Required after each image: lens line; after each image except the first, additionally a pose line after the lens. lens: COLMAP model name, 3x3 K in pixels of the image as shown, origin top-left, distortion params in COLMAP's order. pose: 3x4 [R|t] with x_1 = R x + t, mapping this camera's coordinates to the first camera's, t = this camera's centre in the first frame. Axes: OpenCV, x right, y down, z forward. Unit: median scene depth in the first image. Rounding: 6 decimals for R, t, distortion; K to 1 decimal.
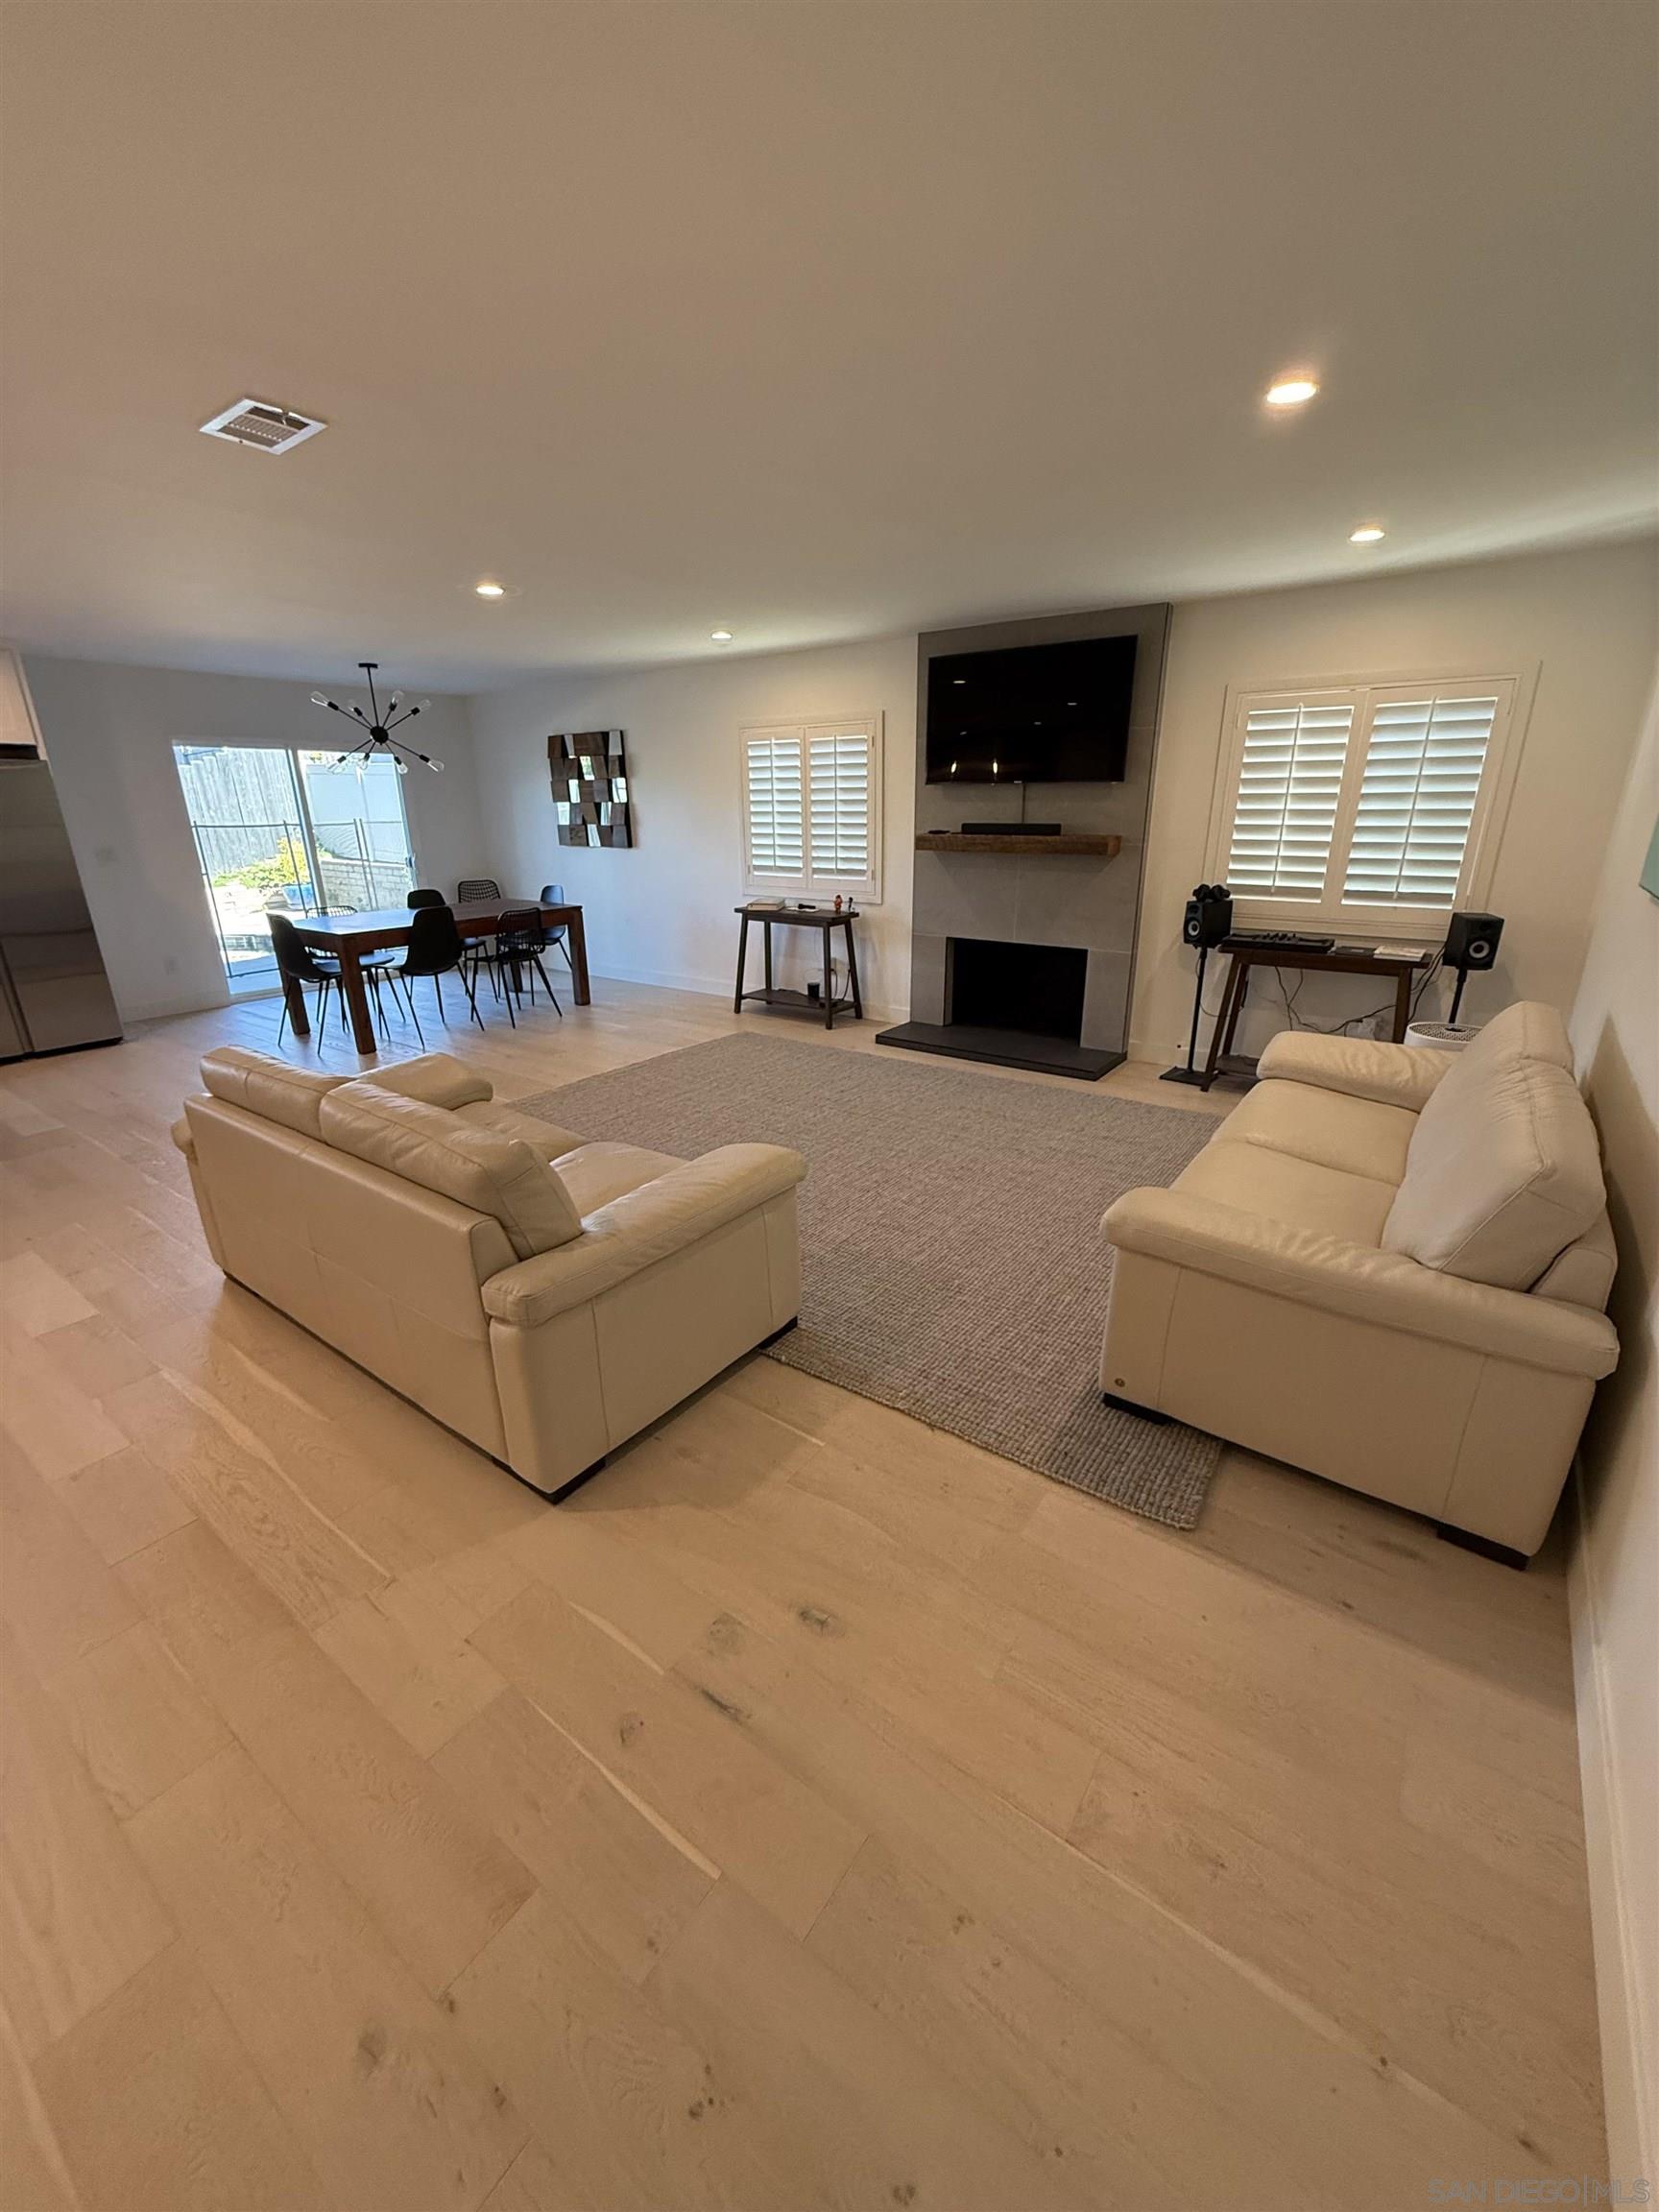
lens RADIAL K [[880.3, 0, 829.0], [0, 880.3, 1100.5], [0, 0, 1]] dist [0.001263, -0.000371]
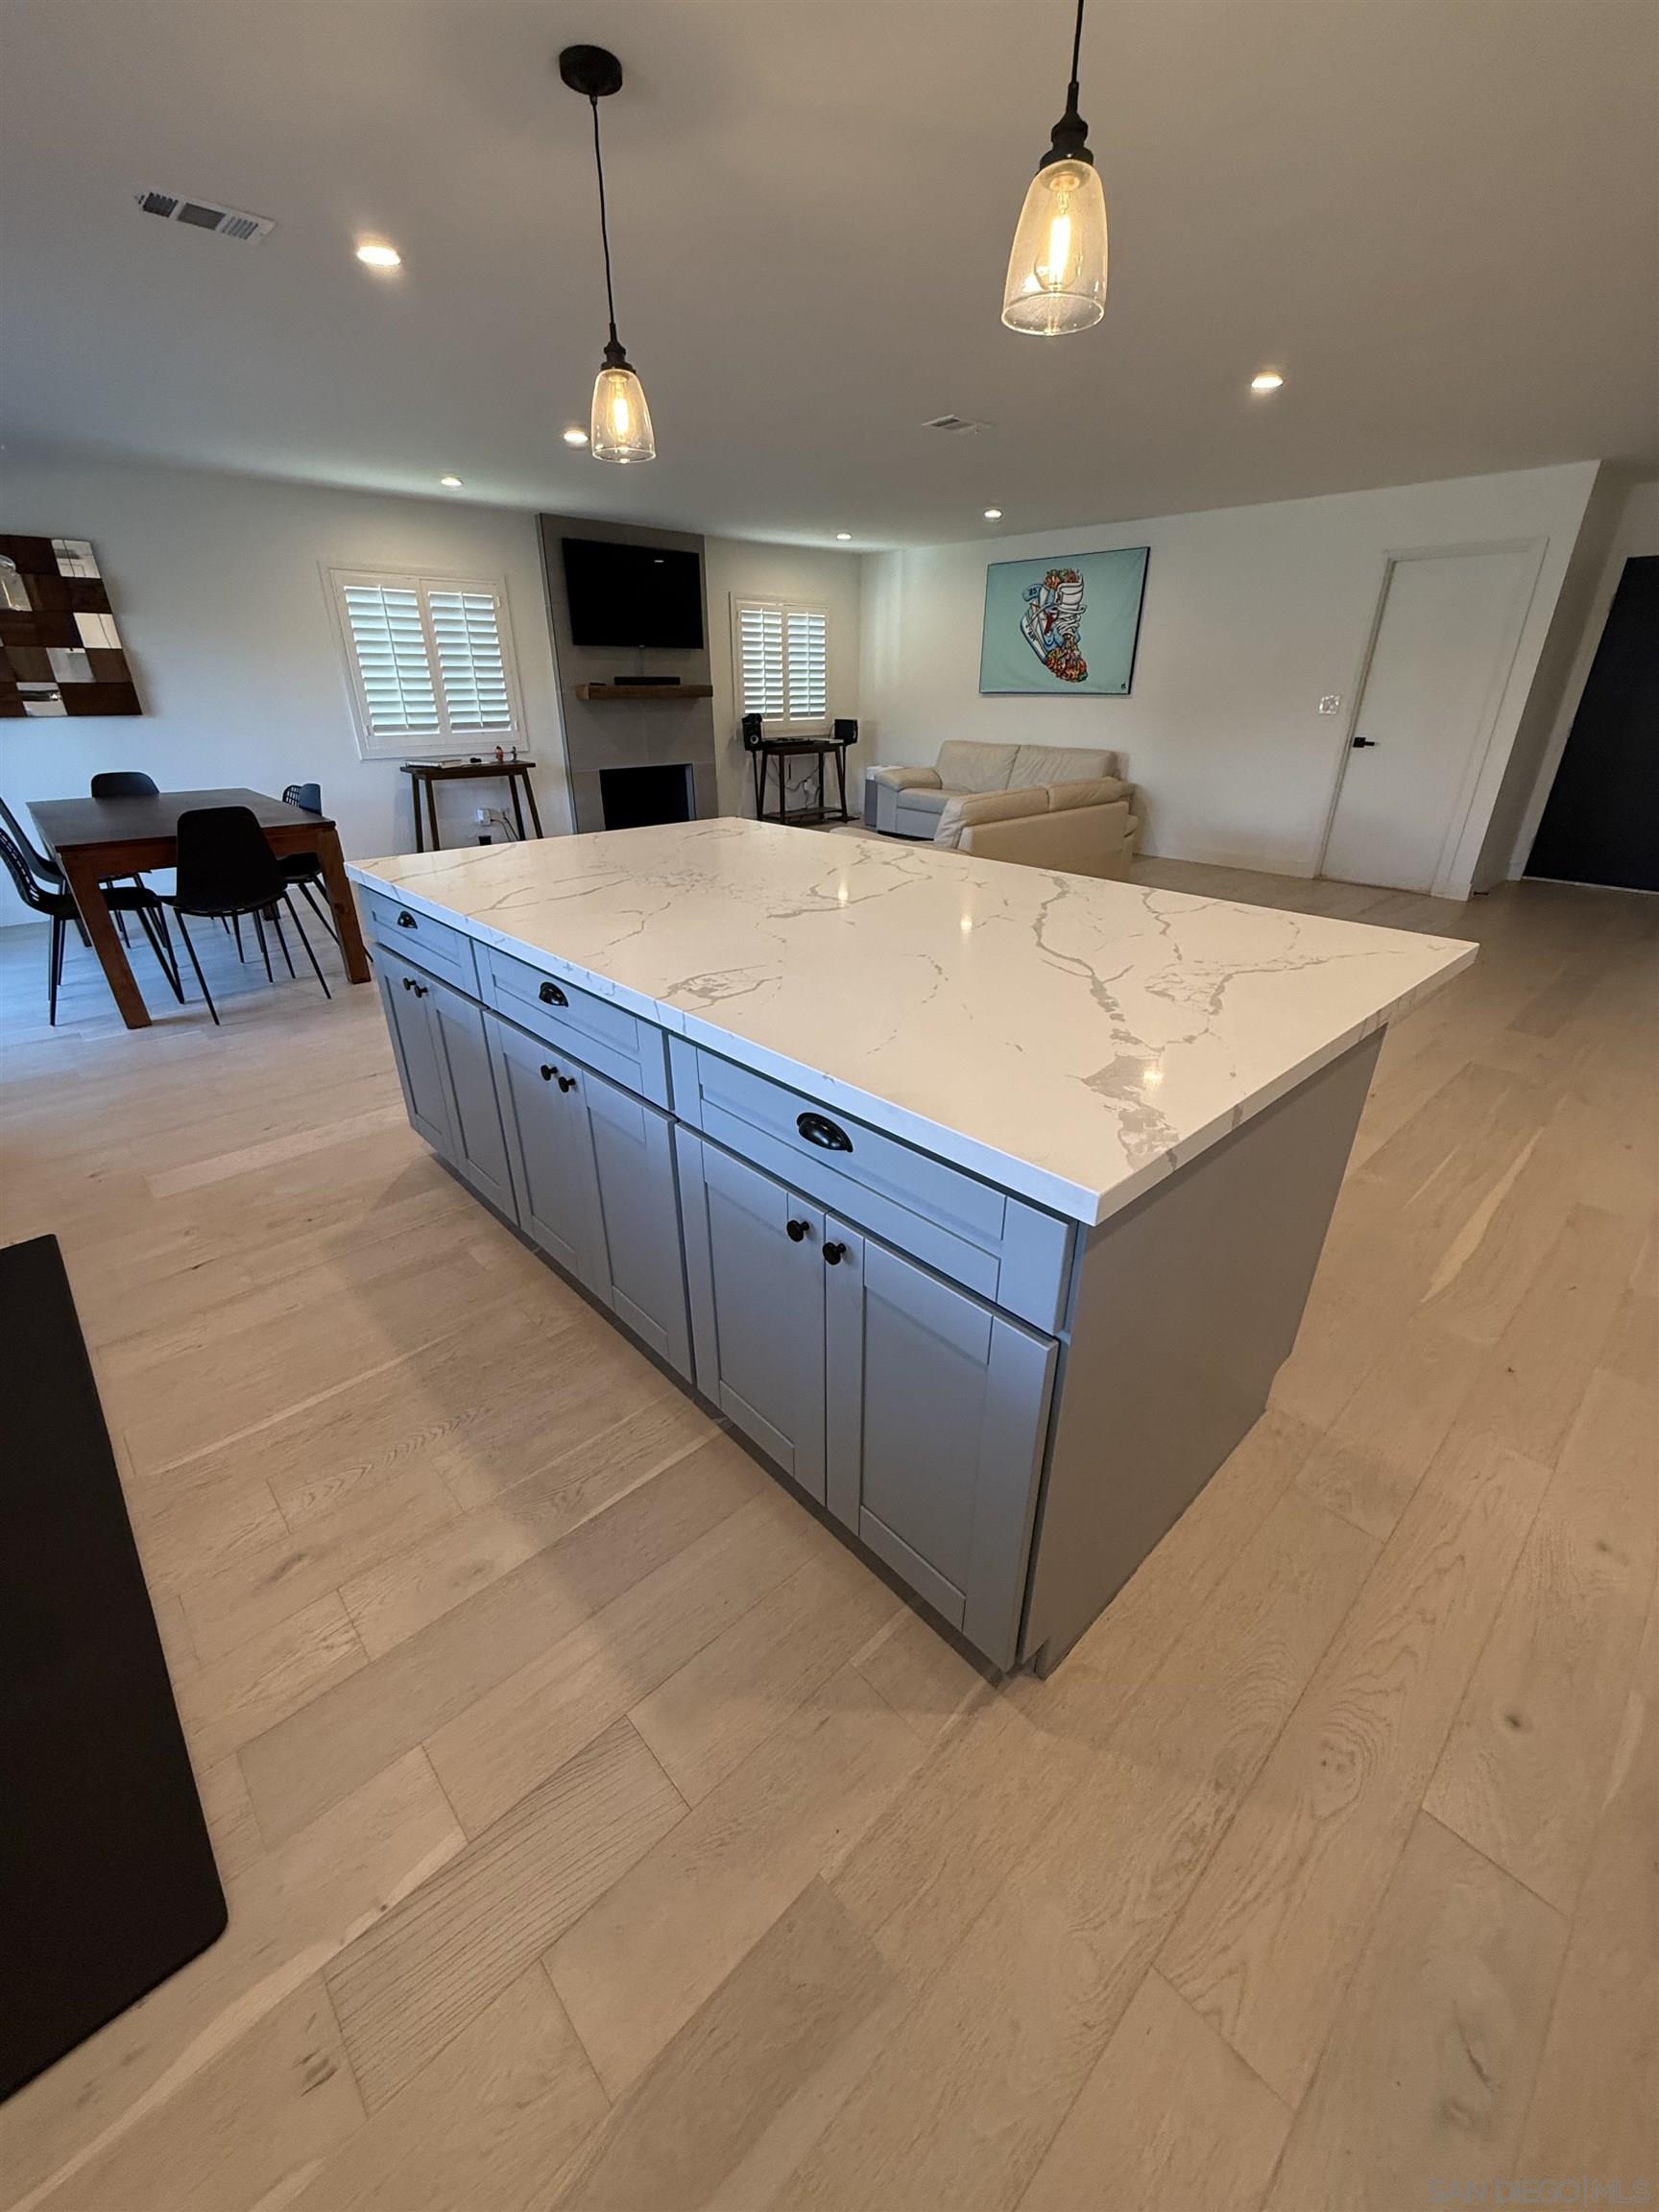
lens RADIAL K [[880.3, 0, 834.6], [0, 880.3, 1099.7], [0, 0, 1]] dist [0.001263, -0.000371]
pose [[0.184321, -0.417157, 0.889947, -1.252604], [0.313077, 0.883216, 0.349159, -0.109667], [-0.931670, 0.214265, 0.293397, 0.432926]]
